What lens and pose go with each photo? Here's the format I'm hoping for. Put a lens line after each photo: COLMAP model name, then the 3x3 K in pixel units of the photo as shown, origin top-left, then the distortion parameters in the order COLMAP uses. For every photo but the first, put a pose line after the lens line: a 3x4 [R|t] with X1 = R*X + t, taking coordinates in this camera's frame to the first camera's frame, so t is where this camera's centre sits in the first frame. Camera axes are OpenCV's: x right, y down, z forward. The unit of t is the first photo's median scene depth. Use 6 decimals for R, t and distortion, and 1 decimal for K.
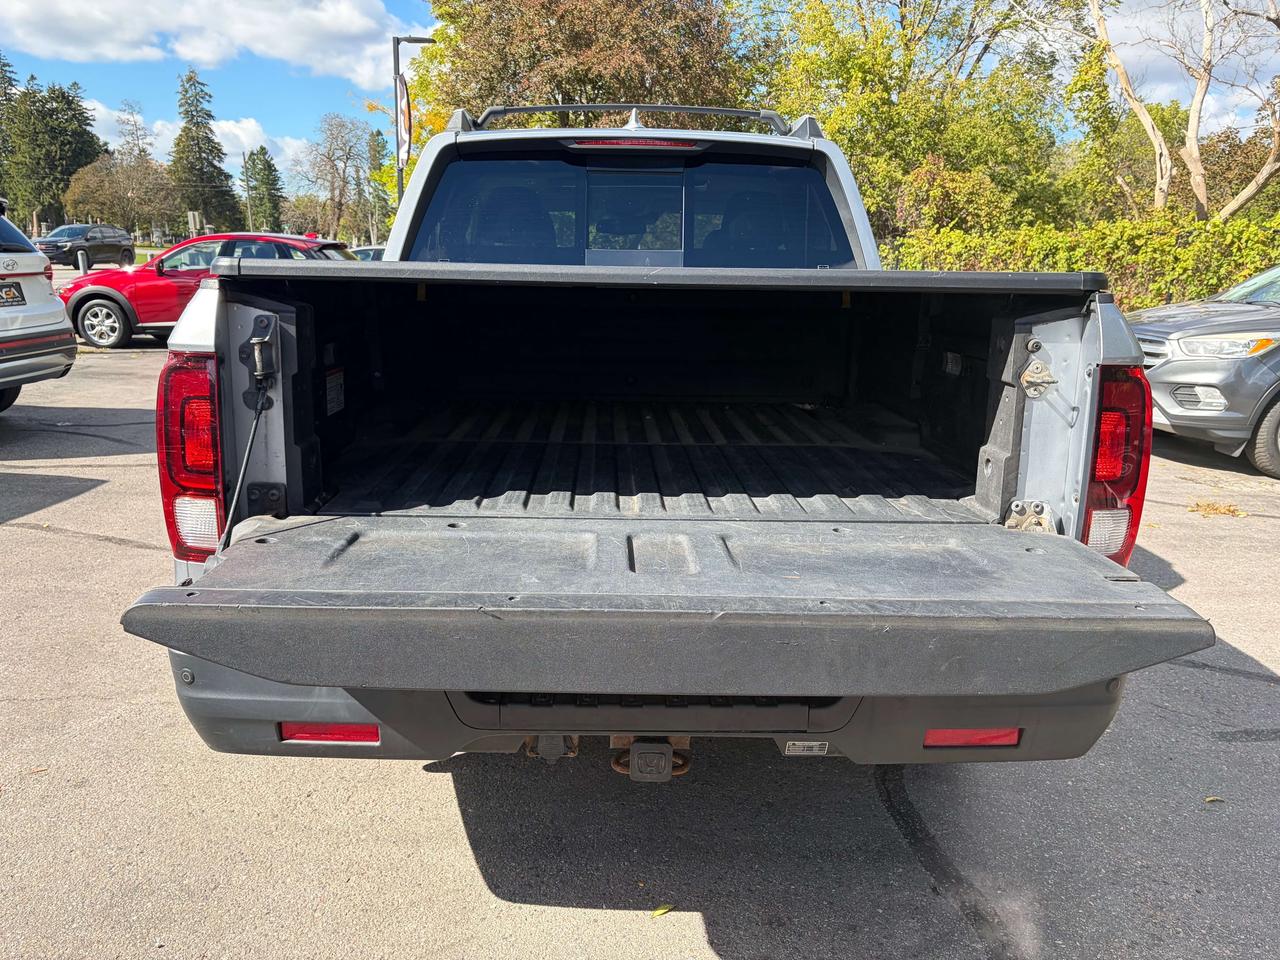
lens RADIAL K [[978.0, 0, 640.0], [0, 978.0, 480.0], [0, 0, 1]] dist [-0.001169, -0.005528]
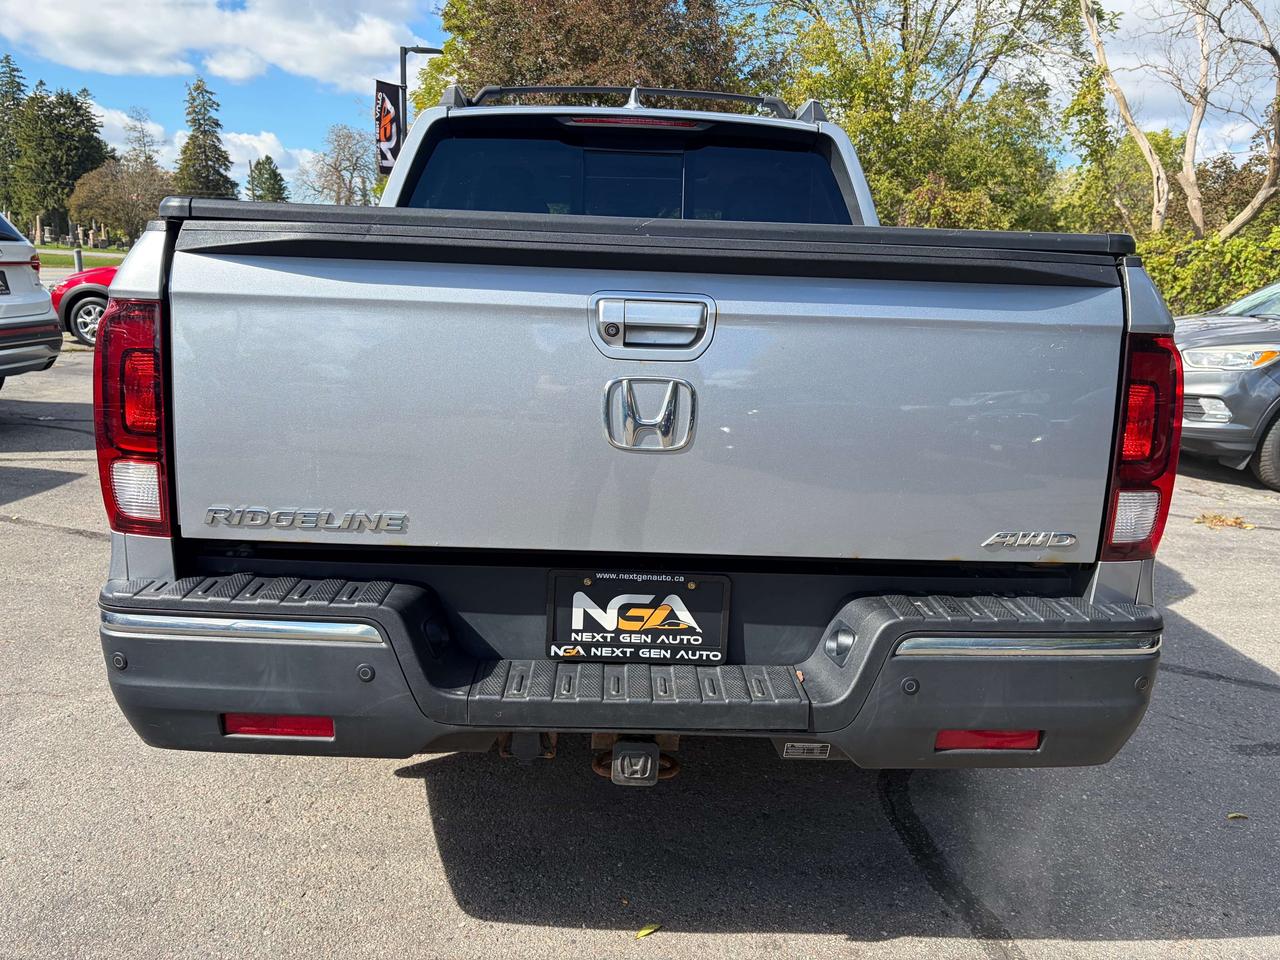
lens RADIAL K [[974.3, 0, 655.0], [0, 974.3, 458.3], [0, 0, 1]] dist [0.012281, -0.025453]
pose [[0.999778, 0.015303, 0.014504, 0.003099], [-0.014749, 0.999187, -0.037533, 0.010210], [-0.015067, 0.037311, 0.999190, 0.022189]]
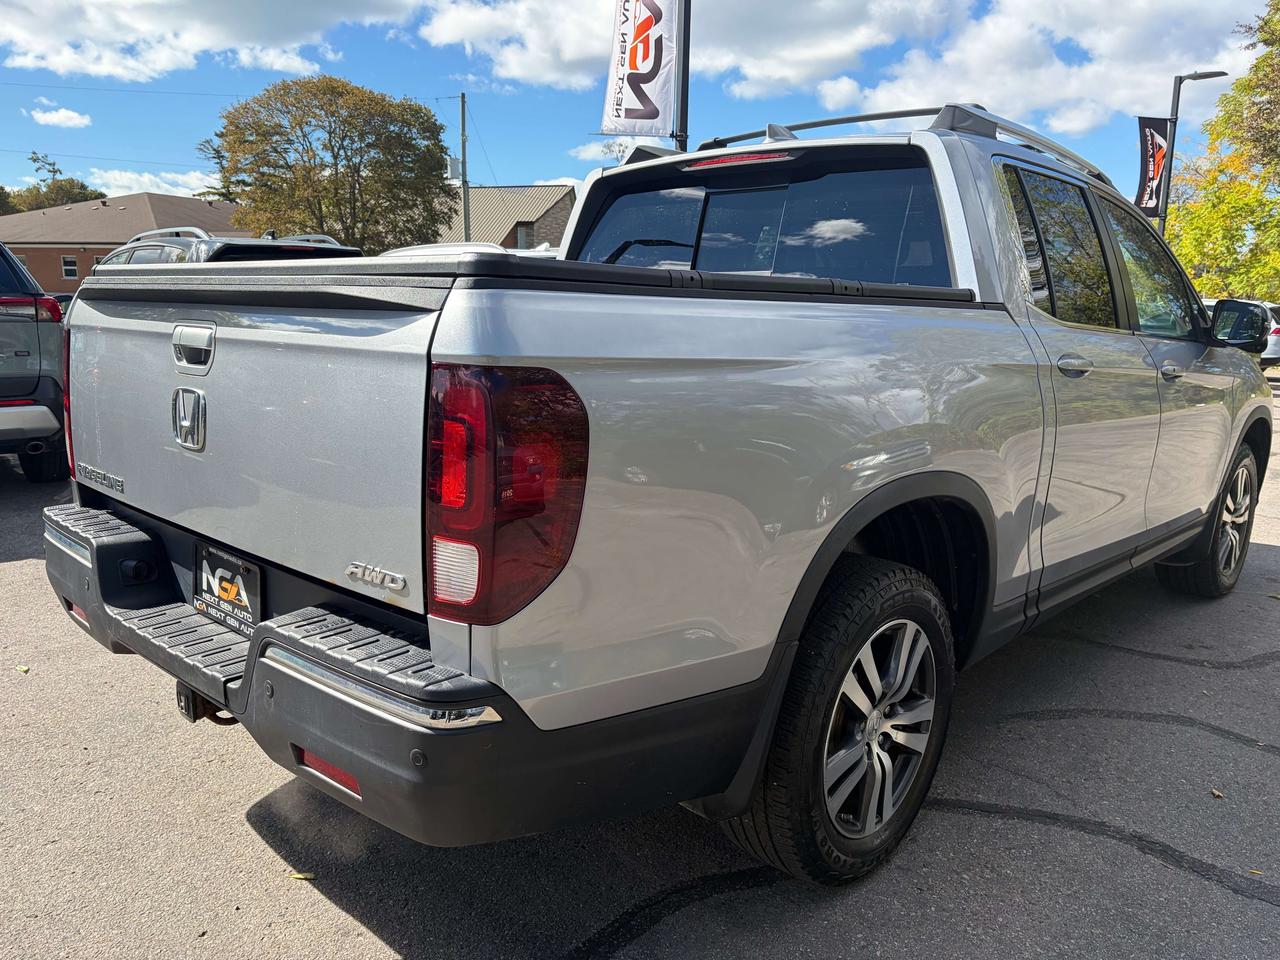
lens RADIAL K [[978.0, 0, 640.0], [0, 978.0, 480.0], [0, 0, 1]] dist [-0.001169, -0.005528]
pose [[0.732957, 0.118273, -0.669915, 0.284390], [-0.157109, 0.987578, 0.002462, -0.011759], [0.661884, 0.103446, 0.742434, 0.126131]]
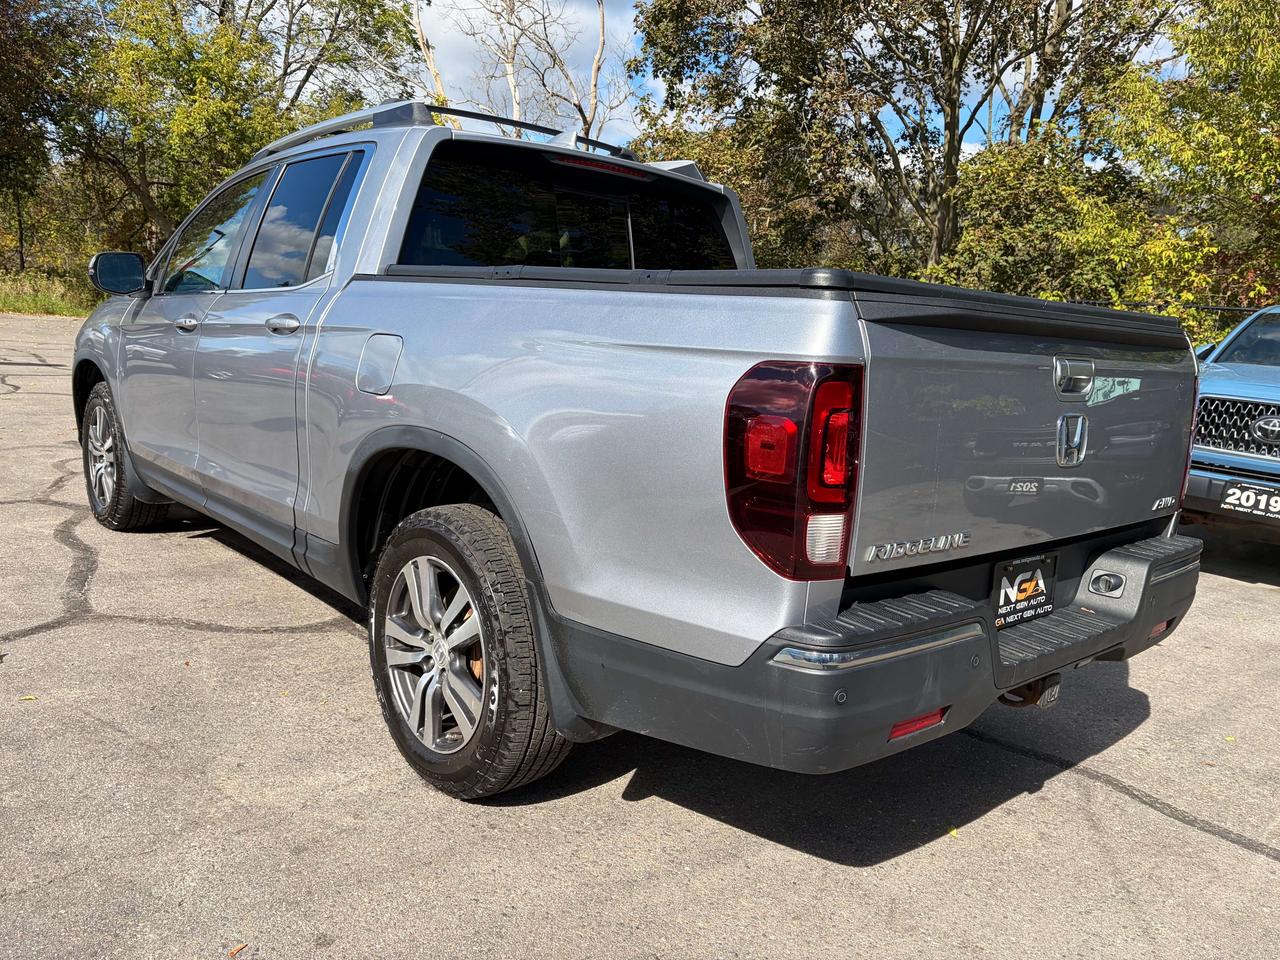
lens RADIAL K [[978.0, 0, 640.0], [0, 978.0, 480.0], [0, 0, 1]] dist [-0.001169, -0.005528]
pose [[0.751969, -0.062990, 0.656181, -0.311966], [0.077828, 0.996946, 0.006513, -0.009069], [-0.654587, 0.046172, 0.754575, 0.096655]]
